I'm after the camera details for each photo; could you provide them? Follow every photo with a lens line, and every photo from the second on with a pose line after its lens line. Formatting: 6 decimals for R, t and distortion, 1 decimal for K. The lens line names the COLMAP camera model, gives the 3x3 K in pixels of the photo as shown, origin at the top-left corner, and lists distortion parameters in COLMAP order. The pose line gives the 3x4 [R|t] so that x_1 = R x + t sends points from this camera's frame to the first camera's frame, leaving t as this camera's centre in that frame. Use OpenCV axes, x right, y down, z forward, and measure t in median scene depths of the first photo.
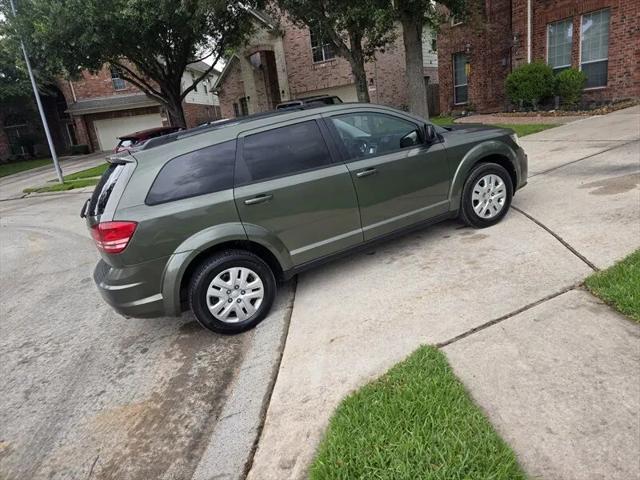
lens RADIAL K [[429.3, 0, 323.6], [0, 429.3, 228.3], [0, 0, 1]] dist [0.071609, -0.067914]
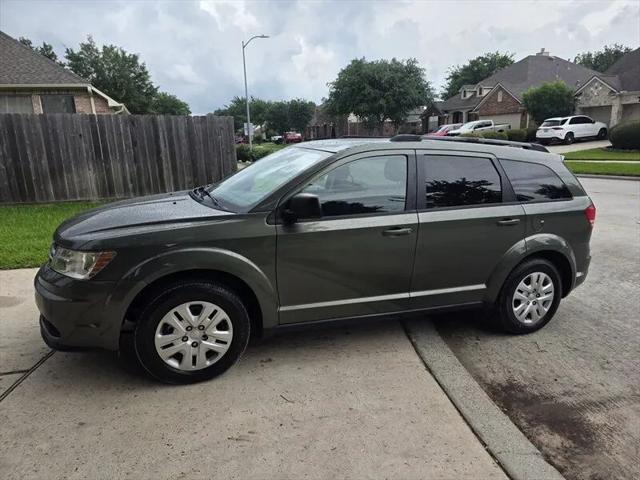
lens RADIAL K [[431.2, 0, 324.4], [0, 431.2, 241.4], [0, 0, 1]] dist [0.055047, -0.053718]
pose [[-0.984421, 0.139355, 0.107217, -0.042930], [0.173504, 0.868713, 0.463934, -0.601452], [-0.028490, 0.475309, -0.879358, 2.181254]]
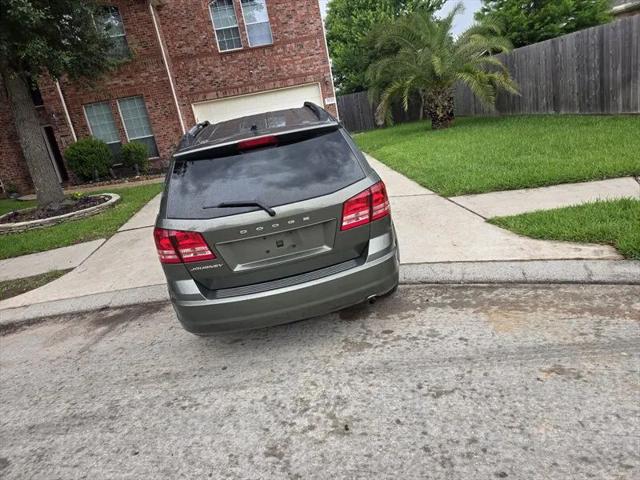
lens RADIAL K [[429.3, 0, 325.9], [0, 429.3, 231.0], [0, 0, 1]] dist [0.071609, -0.067914]
pose [[0.335838, -0.166058, 0.927166, -1.173040], [0.368285, 0.929127, 0.033009, 0.008849], [-0.866936, 0.330376, 0.373193, 0.663608]]
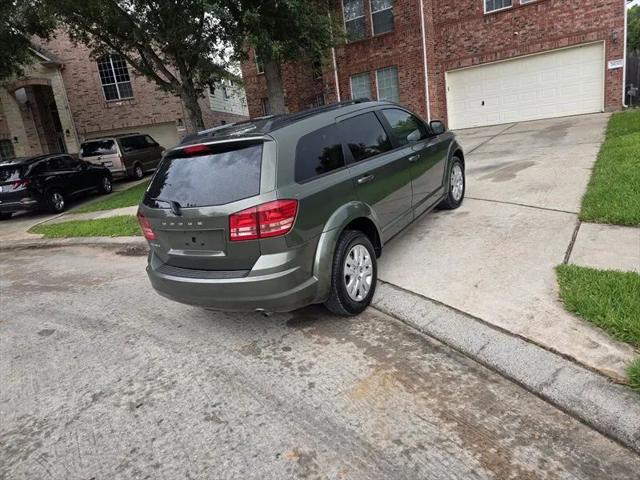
lens RADIAL K [[429.3, 0, 326.3], [0, 429.3, 230.9], [0, 0, 1]] dist [0.071609, -0.067914]
pose [[0.858226, -0.103284, 0.502772, -0.717978], [0.155969, 0.985703, -0.063746, 0.102927], [-0.489000, 0.133125, 0.862065, 0.146790]]
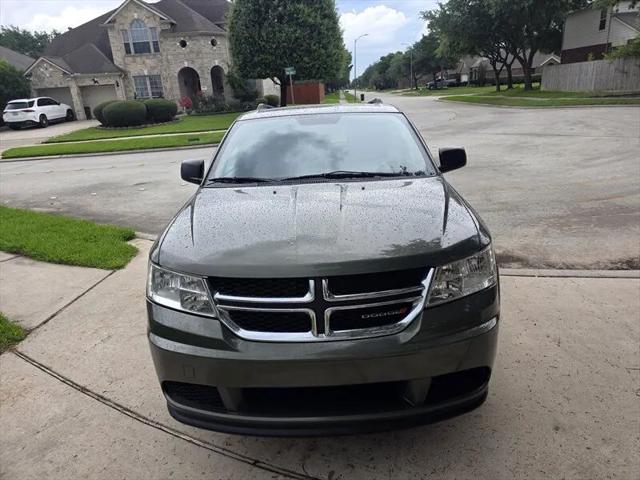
lens RADIAL K [[429.3, 0, 326.8], [0, 429.3, 227.5], [0, 0, 1]] dist [0.071609, -0.067914]
pose [[-0.422379, 0.417038, -0.804783, 0.865715], [-0.116785, 0.855432, 0.504577, -0.590273], [0.898865, 0.307109, -0.312612, 1.593489]]
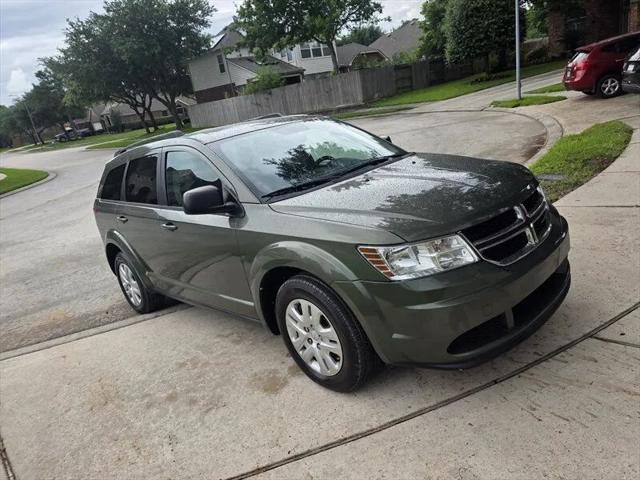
lens RADIAL K [[429.3, 0, 325.5], [0, 429.3, 239.1], [0, 0, 1]] dist [0.071609, -0.067914]
pose [[0.346683, 0.372101, -0.861018, 0.970367], [-0.122136, 0.928040, 0.351888, -0.453785], [0.929997, -0.016832, 0.367183, 1.000353]]
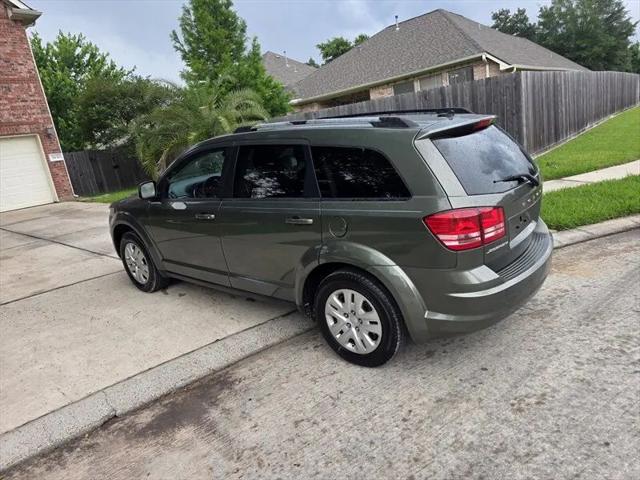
lens RADIAL K [[429.3, 0, 324.9], [0, 429.3, 238.5], [0, 0, 1]] dist [0.071609, -0.067914]
pose [[-0.403173, -0.014768, 0.915005, -1.081543], [0.423422, 0.883393, 0.200827, -0.247839], [-0.811274, 0.468401, -0.349907, 1.587036]]
